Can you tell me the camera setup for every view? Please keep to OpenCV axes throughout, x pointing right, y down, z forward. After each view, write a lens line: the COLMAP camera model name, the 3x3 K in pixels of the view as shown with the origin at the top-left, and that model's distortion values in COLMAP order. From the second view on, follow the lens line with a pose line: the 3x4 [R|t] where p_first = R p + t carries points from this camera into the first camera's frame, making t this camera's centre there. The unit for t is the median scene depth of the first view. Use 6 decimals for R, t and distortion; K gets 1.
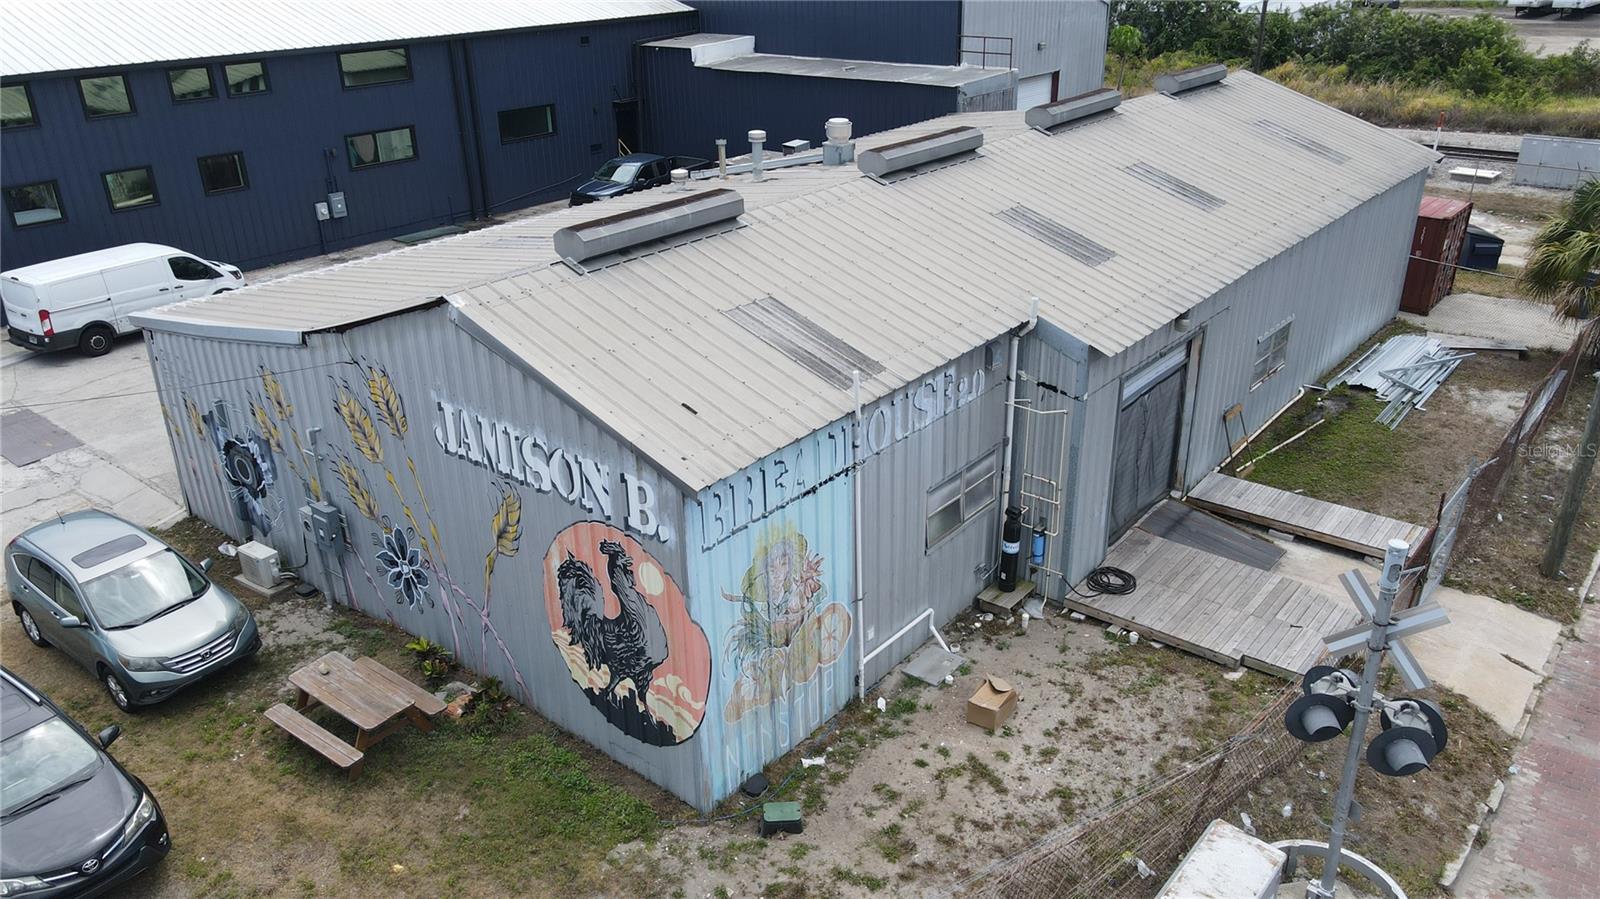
lens RADIAL K [[1169.1, 0, 800.0], [0, 1169.1, 449.5], [0, 0, 1]] dist [0.006339, 0.003393]
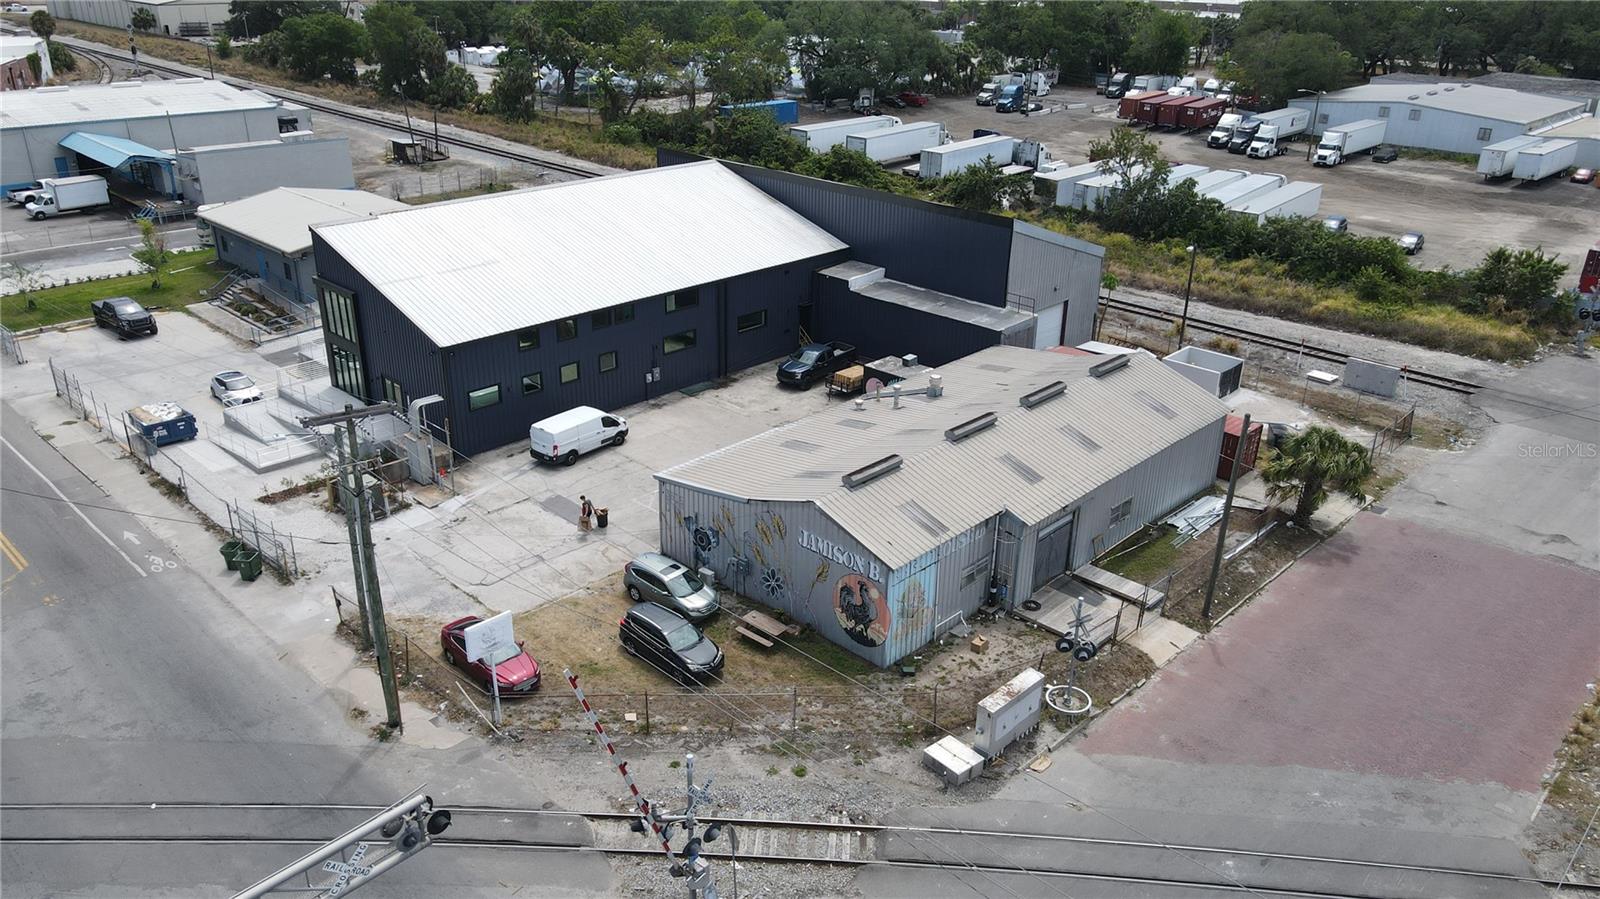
lens RADIAL K [[1169.1, 0, 800.0], [0, 1169.1, 449.5], [0, 0, 1]] dist [0.006339, 0.003393]
pose [[0.996525, 0.062651, -0.054882, -0.137281], [-0.063312, 0.997940, -0.010394, -0.186986], [0.054118, 0.013833, 0.998439, -1.745957]]
